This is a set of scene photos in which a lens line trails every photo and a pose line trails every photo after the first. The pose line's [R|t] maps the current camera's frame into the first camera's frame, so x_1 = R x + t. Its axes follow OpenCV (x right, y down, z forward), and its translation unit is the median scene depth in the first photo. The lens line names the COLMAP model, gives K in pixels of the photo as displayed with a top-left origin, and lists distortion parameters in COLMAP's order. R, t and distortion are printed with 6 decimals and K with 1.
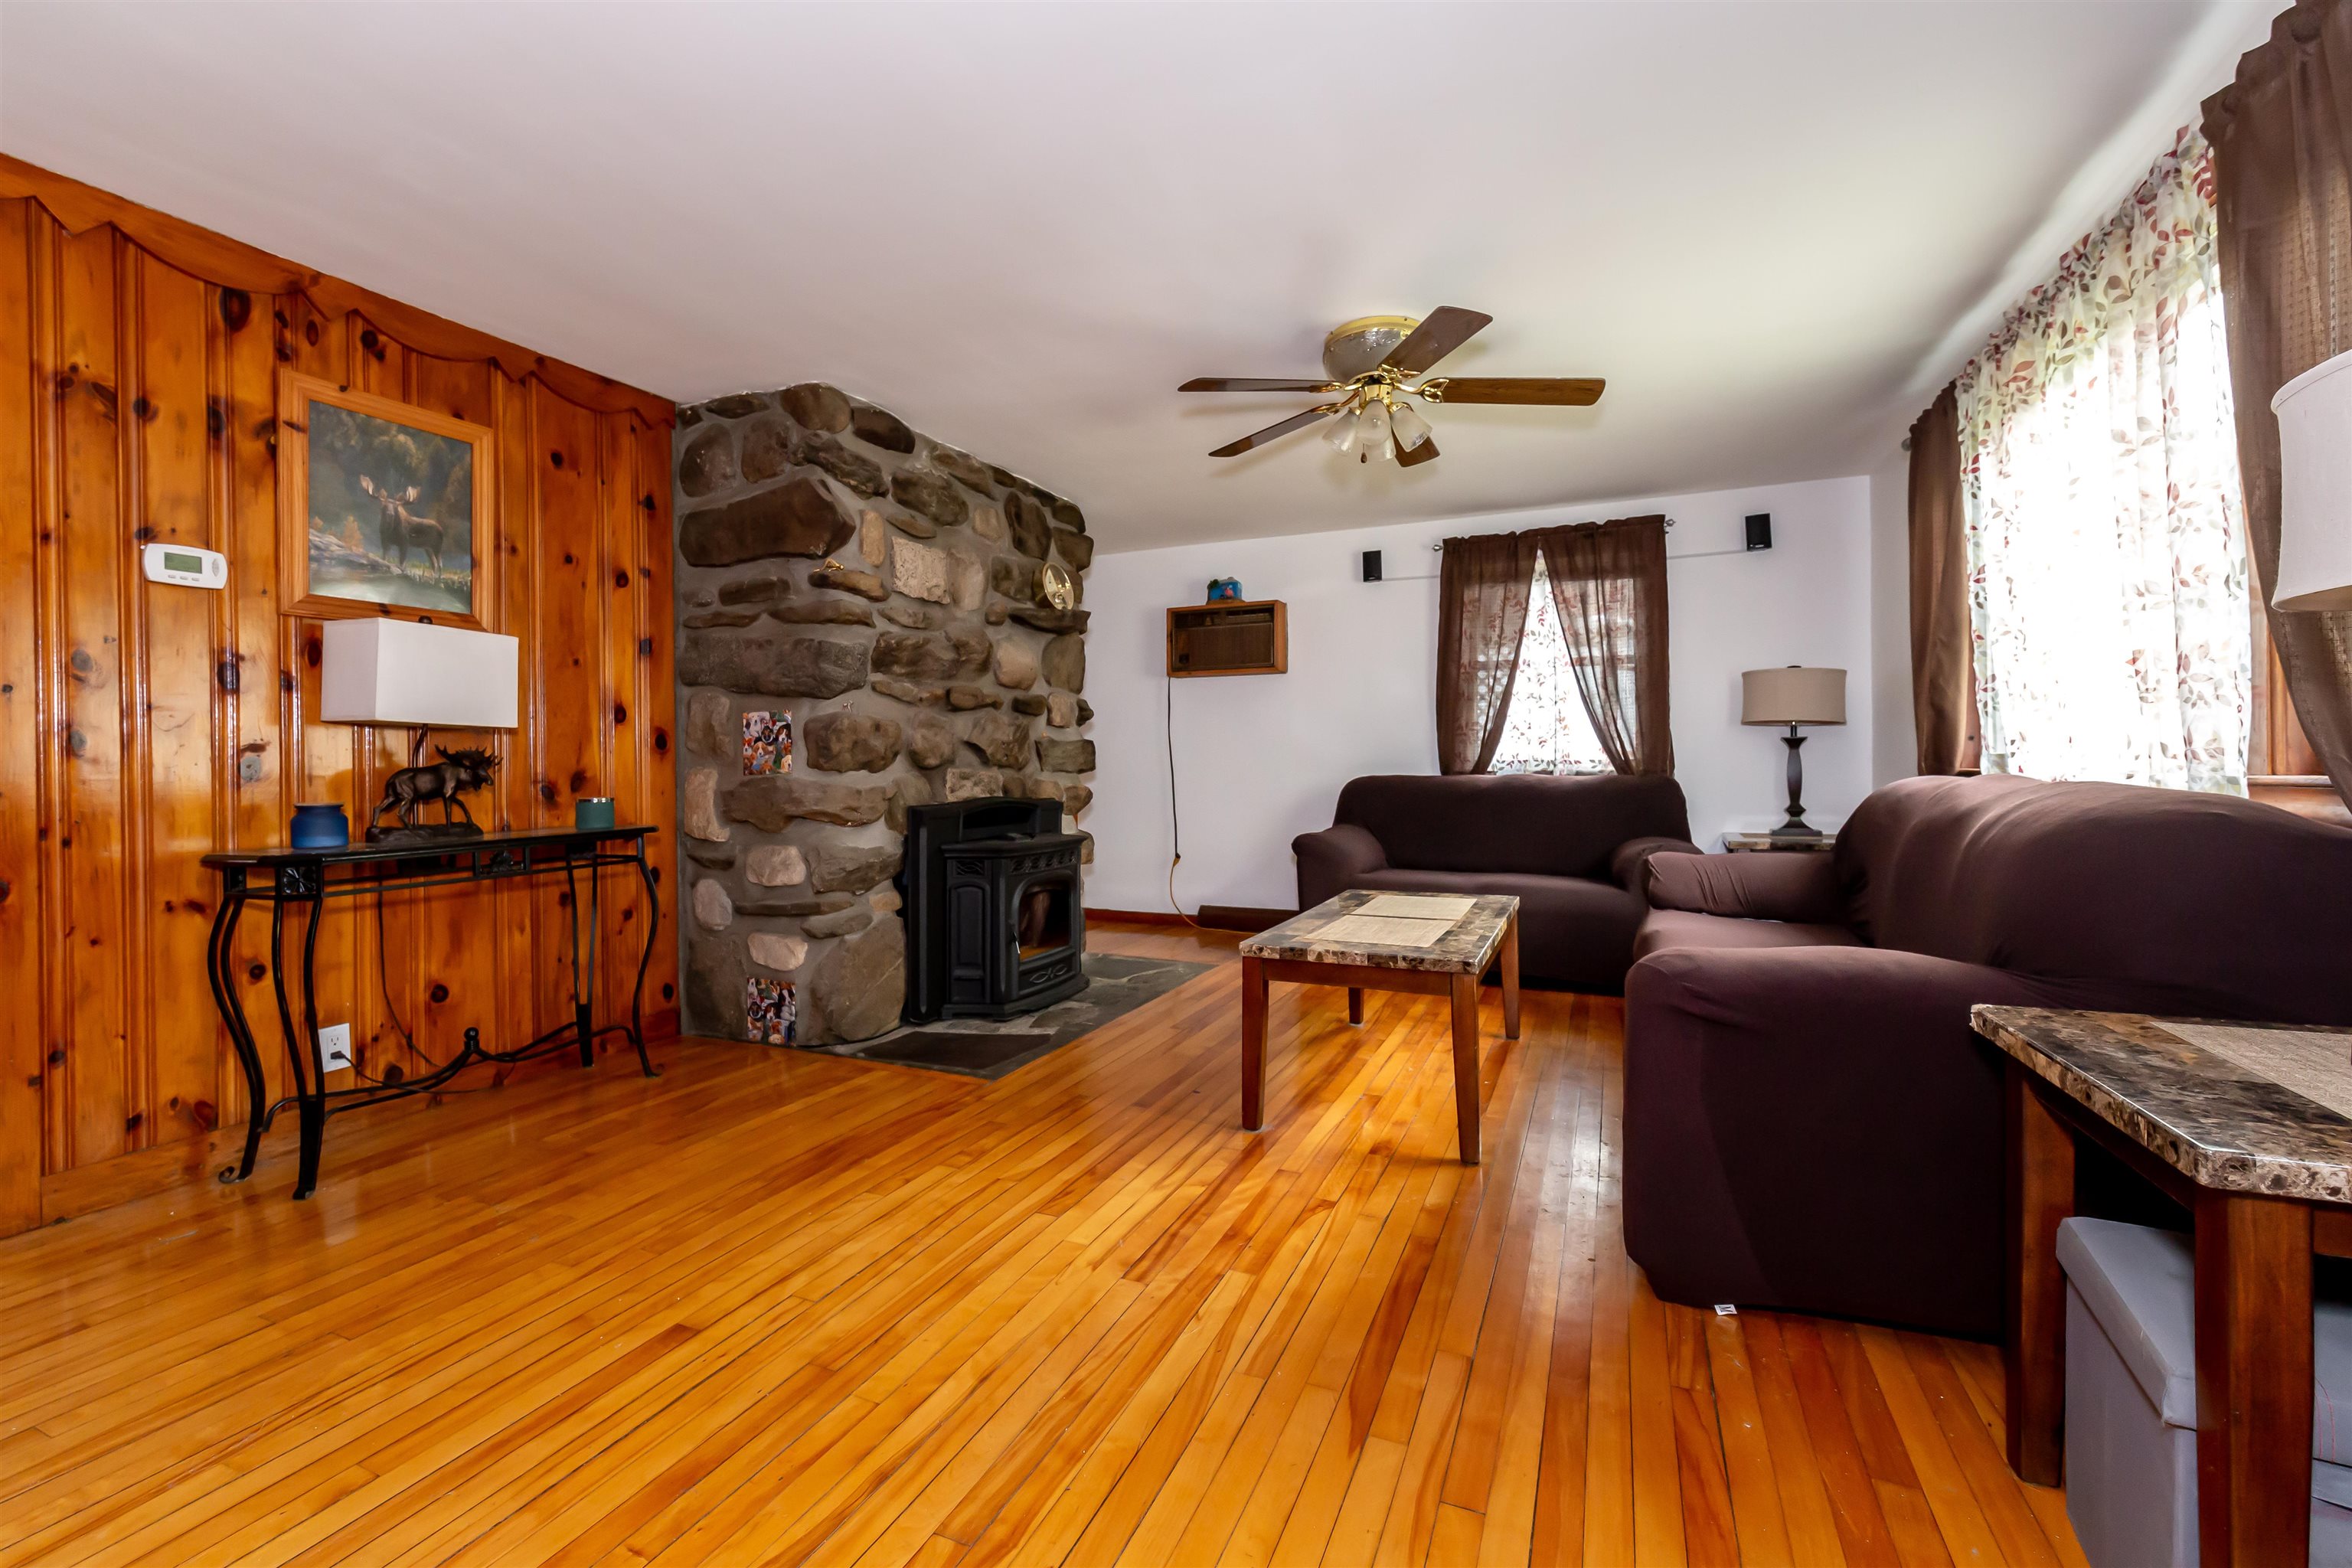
lens RADIAL K [[1018.0, 0, 1173.0], [0, 1018.0, 766.0], [0, 0, 1]] dist [0.000953, 0.000209]
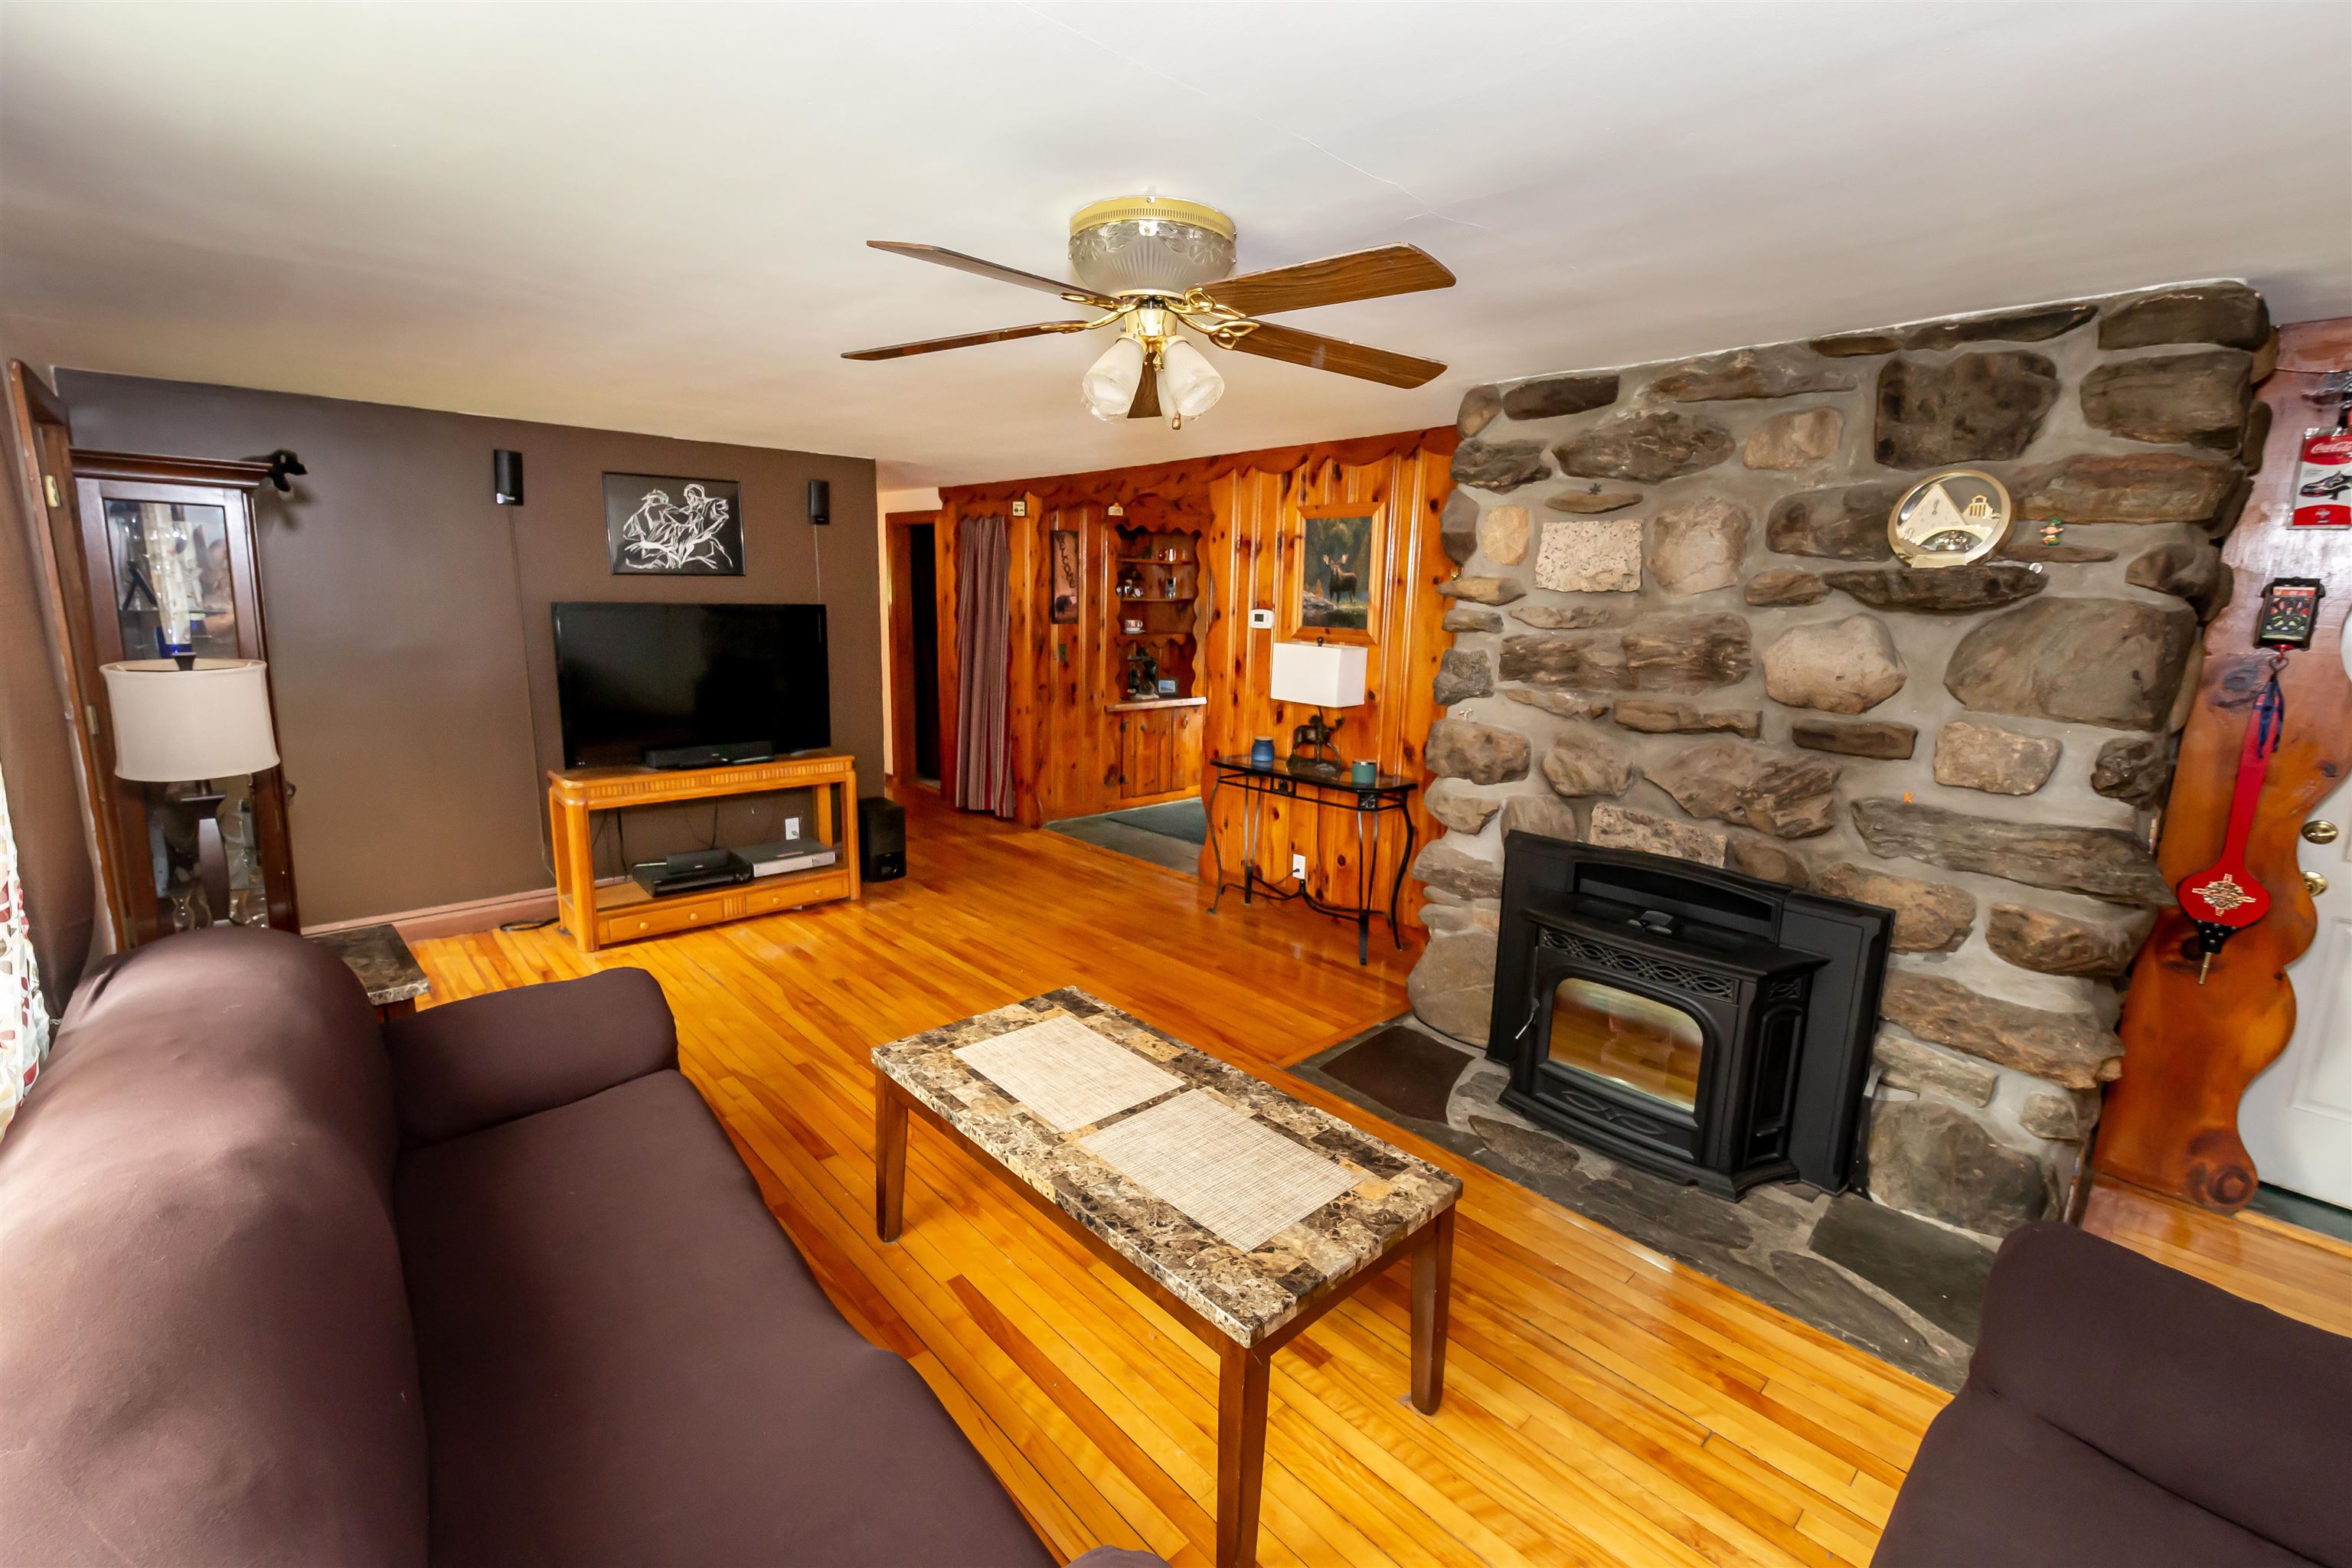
lens RADIAL K [[1018.0, 0, 1174.4], [0, 1018.0, 789.4], [0, 0, 1]] dist [0.000953, 0.000209]
pose [[-0.405331, 0.169908, -0.898242, 0.638864], [-0.026878, 0.979936, 0.197489, -0.159133], [0.913775, 0.104191, -0.392631, 1.030393]]
